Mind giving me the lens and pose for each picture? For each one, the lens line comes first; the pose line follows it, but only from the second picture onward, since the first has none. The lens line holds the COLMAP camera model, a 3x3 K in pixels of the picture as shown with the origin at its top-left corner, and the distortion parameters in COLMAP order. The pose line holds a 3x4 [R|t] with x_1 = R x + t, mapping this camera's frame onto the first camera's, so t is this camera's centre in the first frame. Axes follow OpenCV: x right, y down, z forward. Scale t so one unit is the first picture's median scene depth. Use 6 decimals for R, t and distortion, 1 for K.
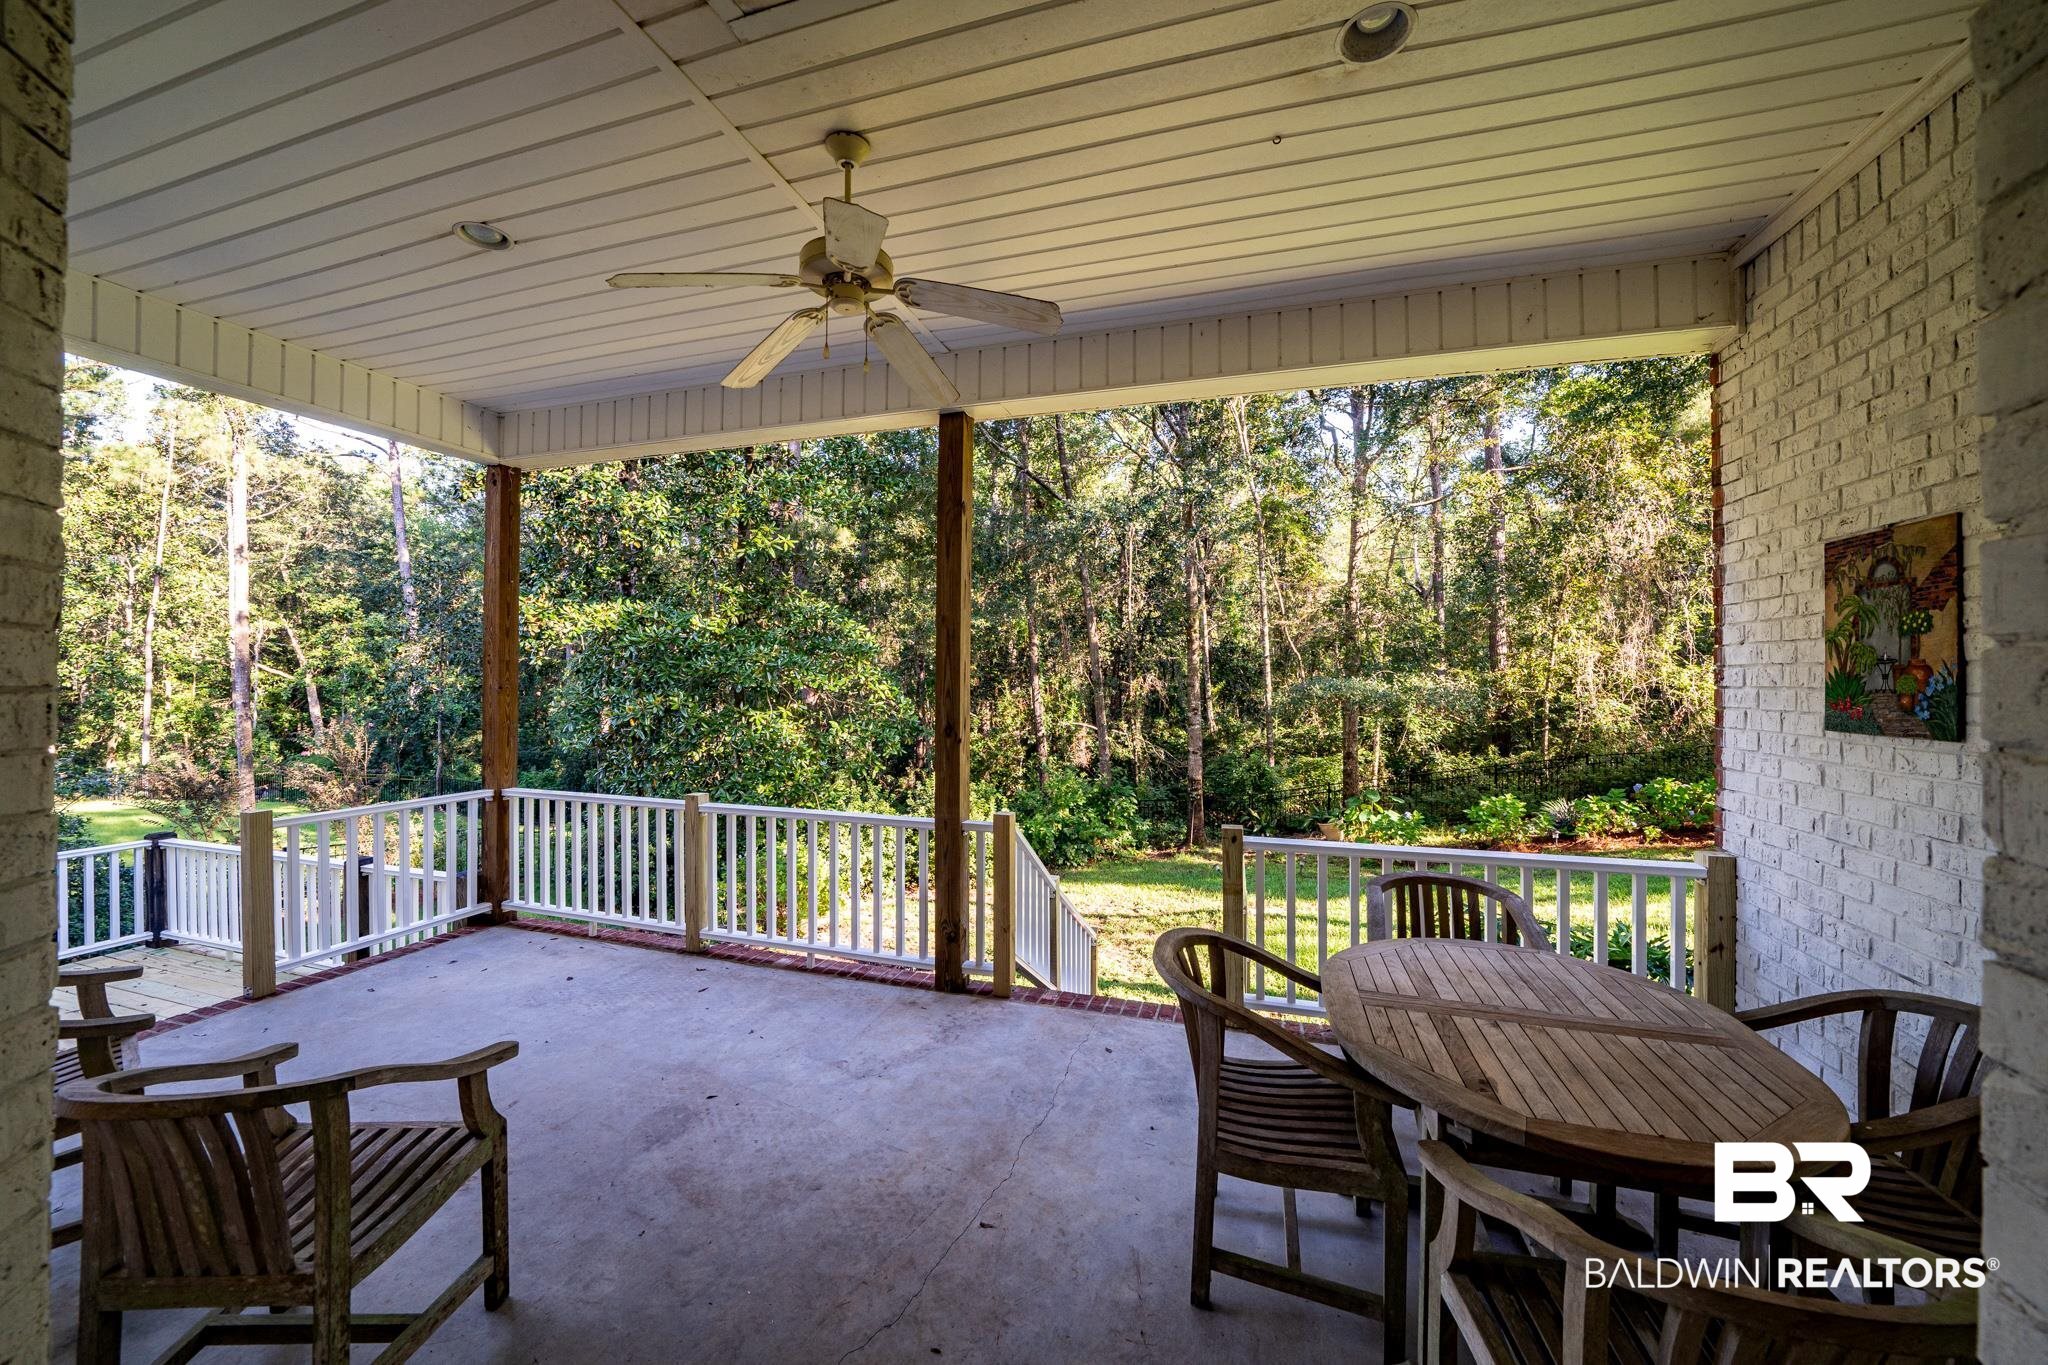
lens RADIAL K [[740.5, 0, 1008.8], [0, 740.5, 670.1], [0, 0, 1]] dist [-0.016549, 0.000723]
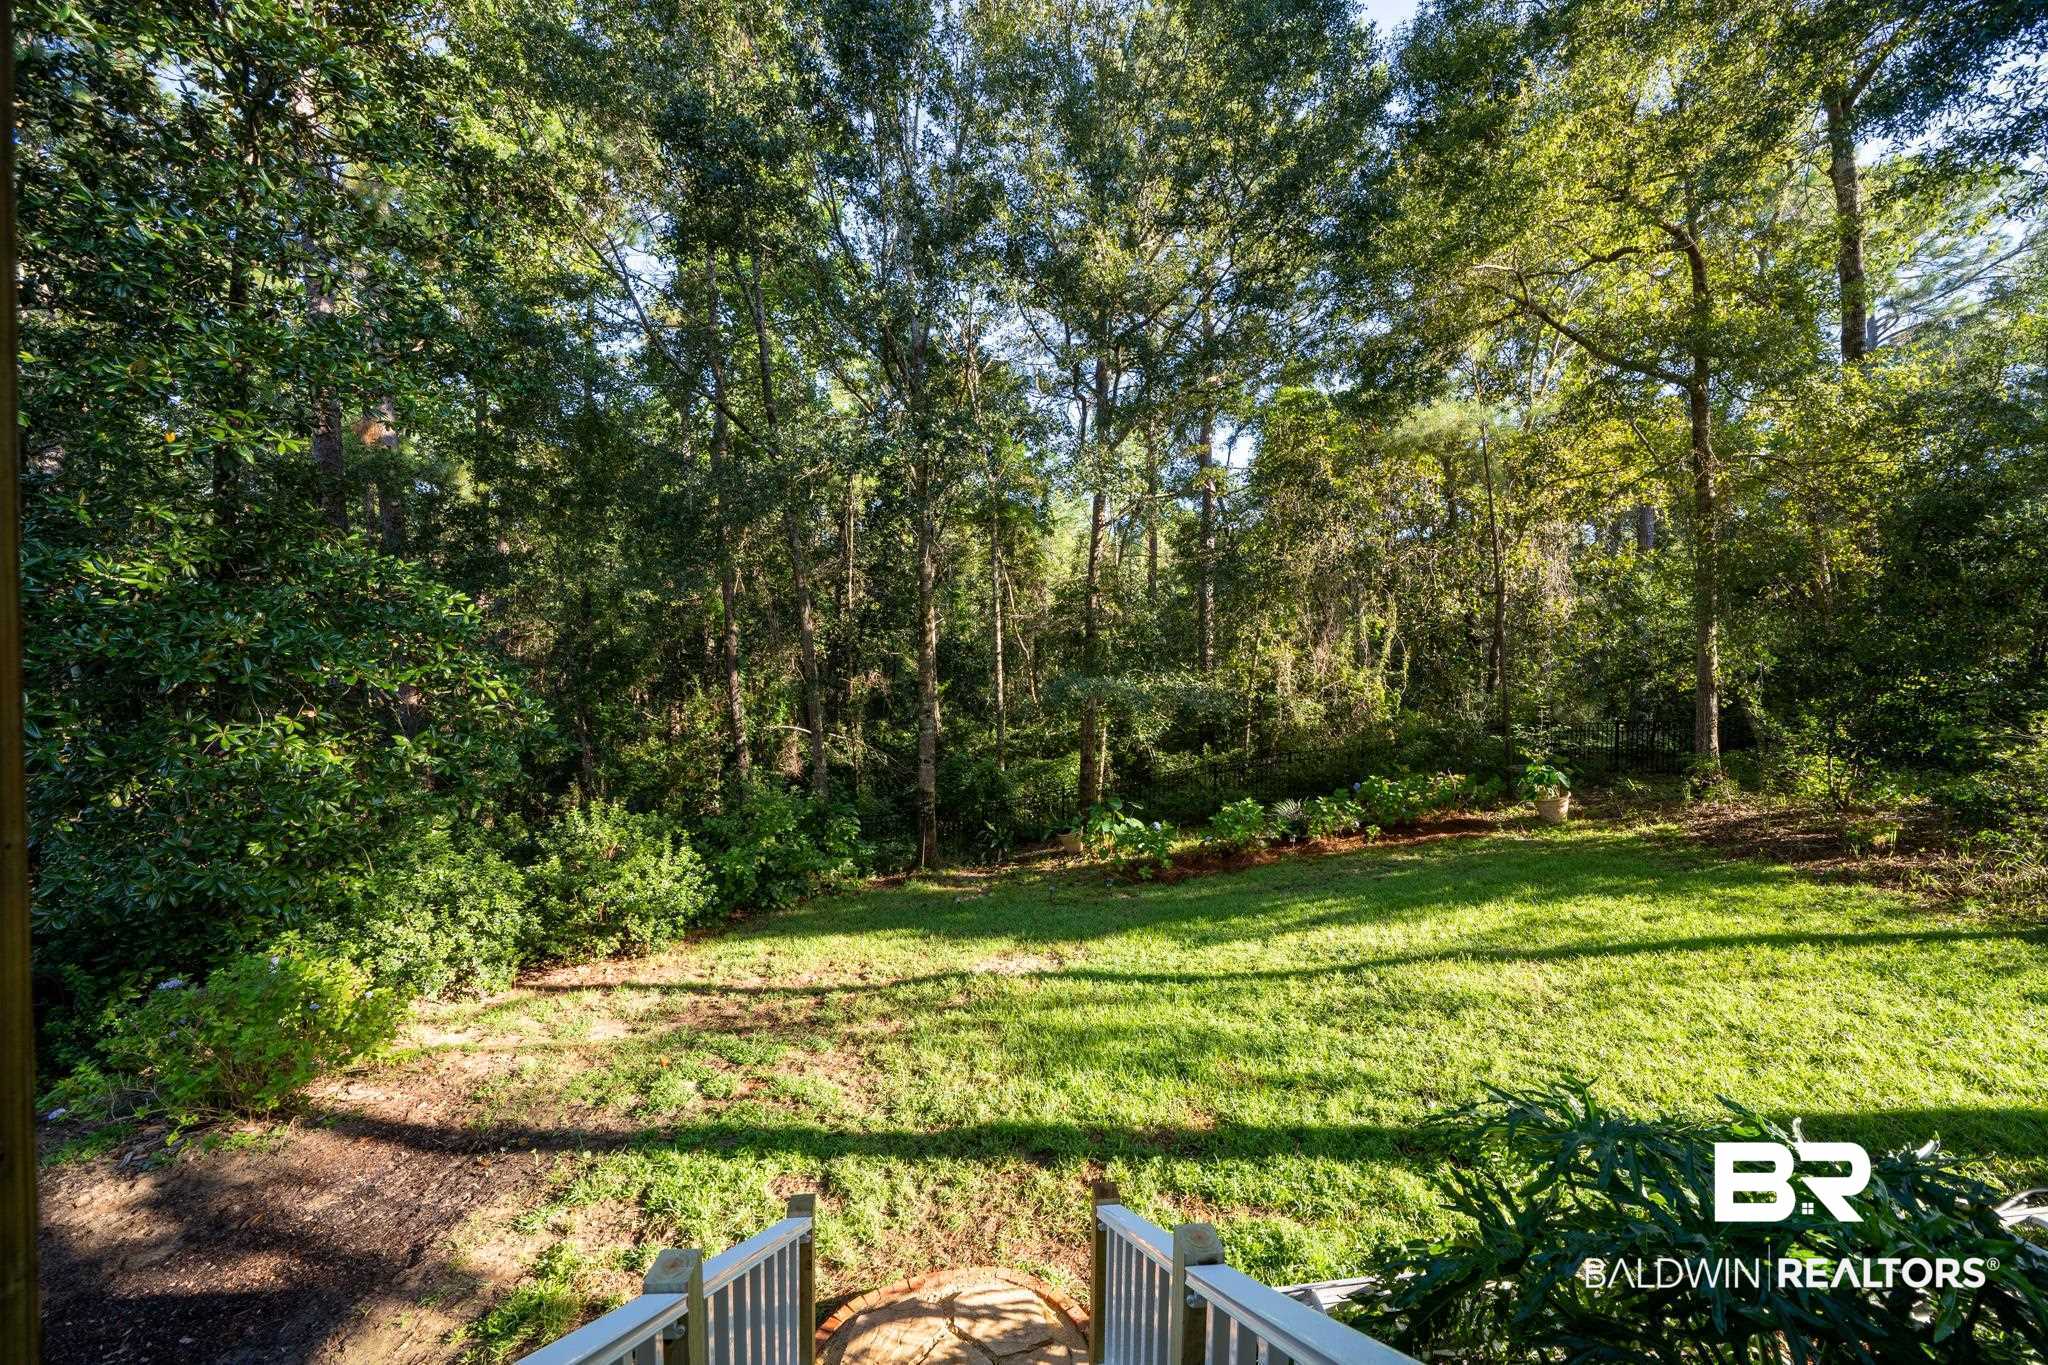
lens RADIAL K [[740.5, 0, 1010.9], [0, 740.5, 696.6], [0, 0, 1]] dist [-0.016549, 0.000723]
pose [[0.927613, -0.000633, 0.373543, 0.018951], [-0.014300, 0.999205, 0.037203, 0.002076], [-0.373270, -0.039851, 0.926867, 0.164978]]
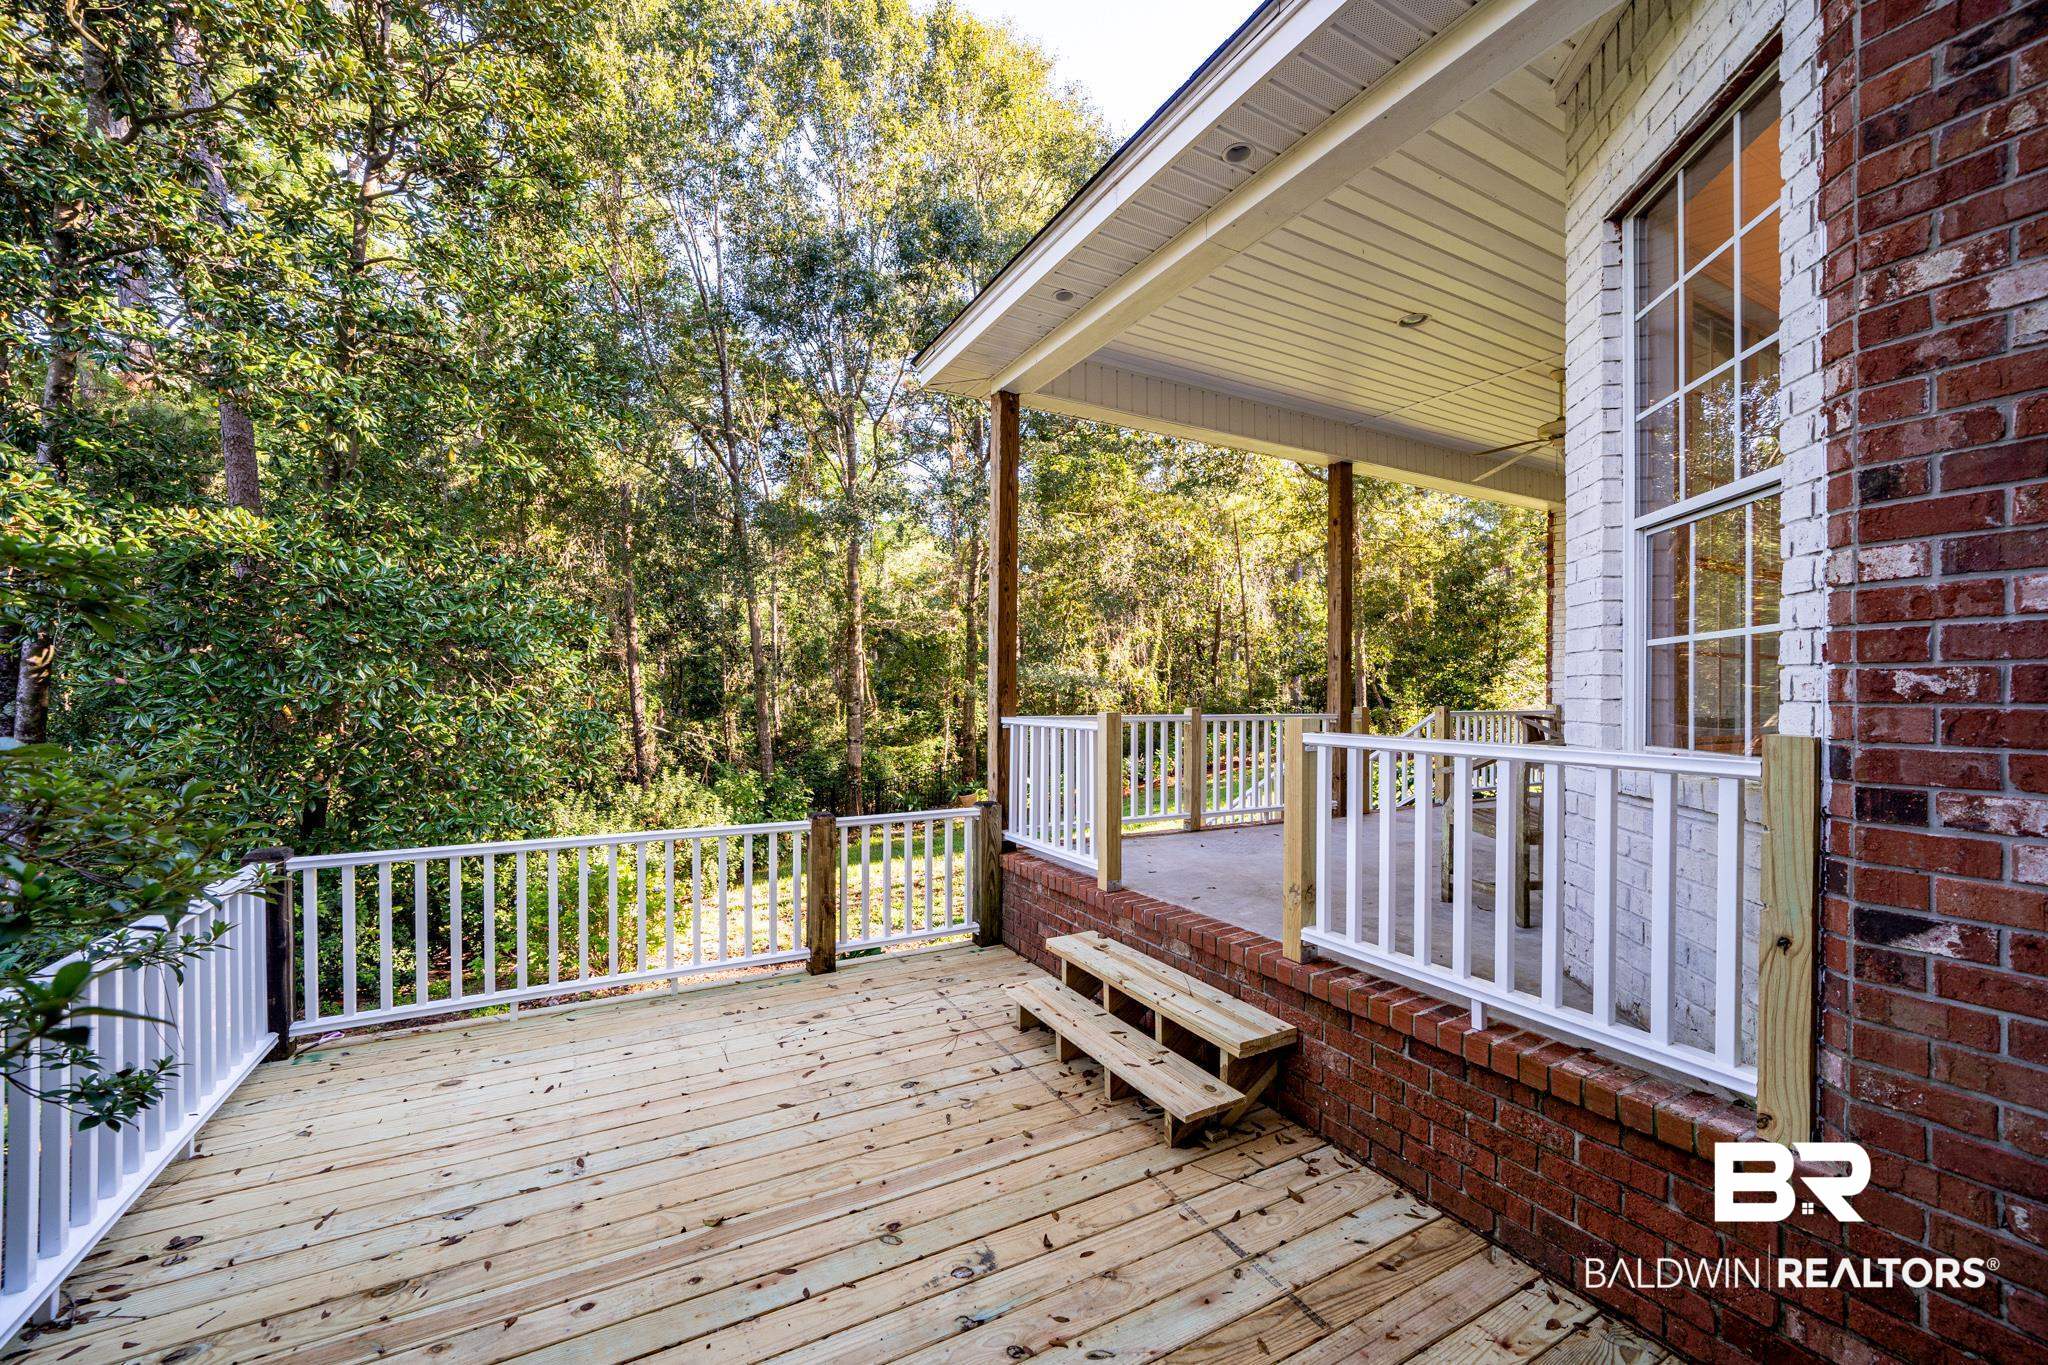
lens RADIAL K [[826.9, 0, 1023.8], [0, 826.9, 692.3], [0, 0, 1]] dist [-0.008985, 0.000099]
pose [[0.688193, -0.001120, 0.725527, -0.393806], [-0.005701, 0.999960, 0.006952, 0.030904], [-0.725505, -0.008921, 0.688159, 0.055006]]
